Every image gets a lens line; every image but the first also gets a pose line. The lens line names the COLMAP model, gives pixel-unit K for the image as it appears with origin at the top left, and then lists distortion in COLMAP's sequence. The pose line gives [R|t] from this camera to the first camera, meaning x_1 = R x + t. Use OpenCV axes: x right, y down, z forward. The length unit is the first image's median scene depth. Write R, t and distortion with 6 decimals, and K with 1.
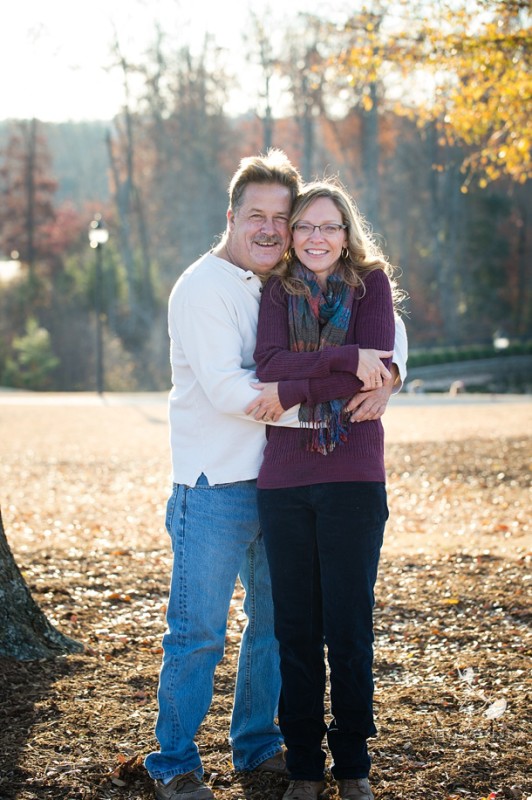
lens RADIAL K [[2202.1, 0, 279.1], [0, 2202.1, 399.1], [0, 0, 1]] dist [-0.056394, 0.028856]
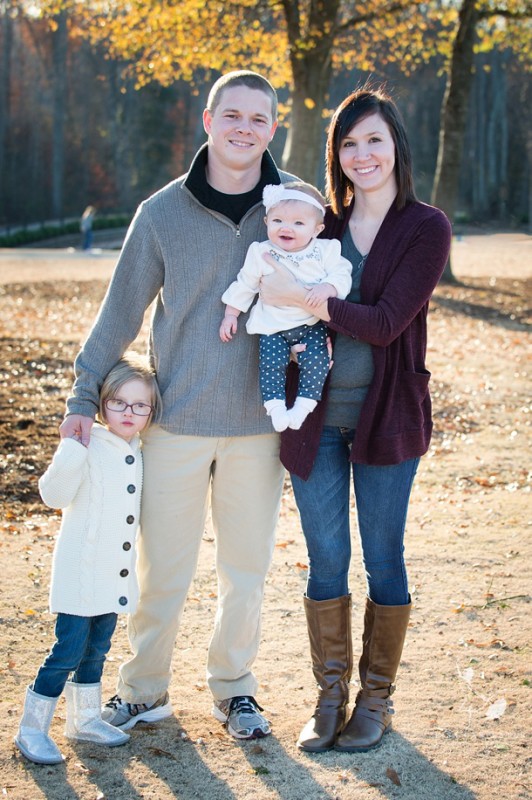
lens RADIAL K [[1968.3, 0, 266.0], [0, 1968.3, 400.0], [0, 0, 1]] dist [-0.377678, -0.127327]
pose [[0.989035, 0.006125, 0.147554, -0.004394], [-0.016398, 0.997516, 0.068507, 0.011696], [-0.146768, -0.070176, 0.986679, -0.226824]]
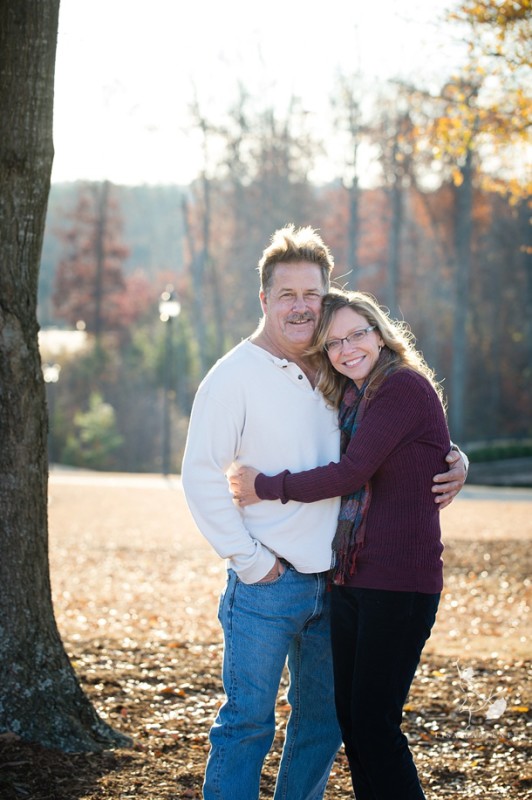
lens RADIAL K [[2359.4, 0, 266.0], [0, 2359.4, 400.0], [0, 0, 1]] dist [0.090396, -0.892631]
pose [[0.998648, 0.032986, -0.040176, 0.002584], [-0.034438, 0.998758, -0.036000, -0.000371], [0.038939, 0.037335, 0.998544, -0.014231]]
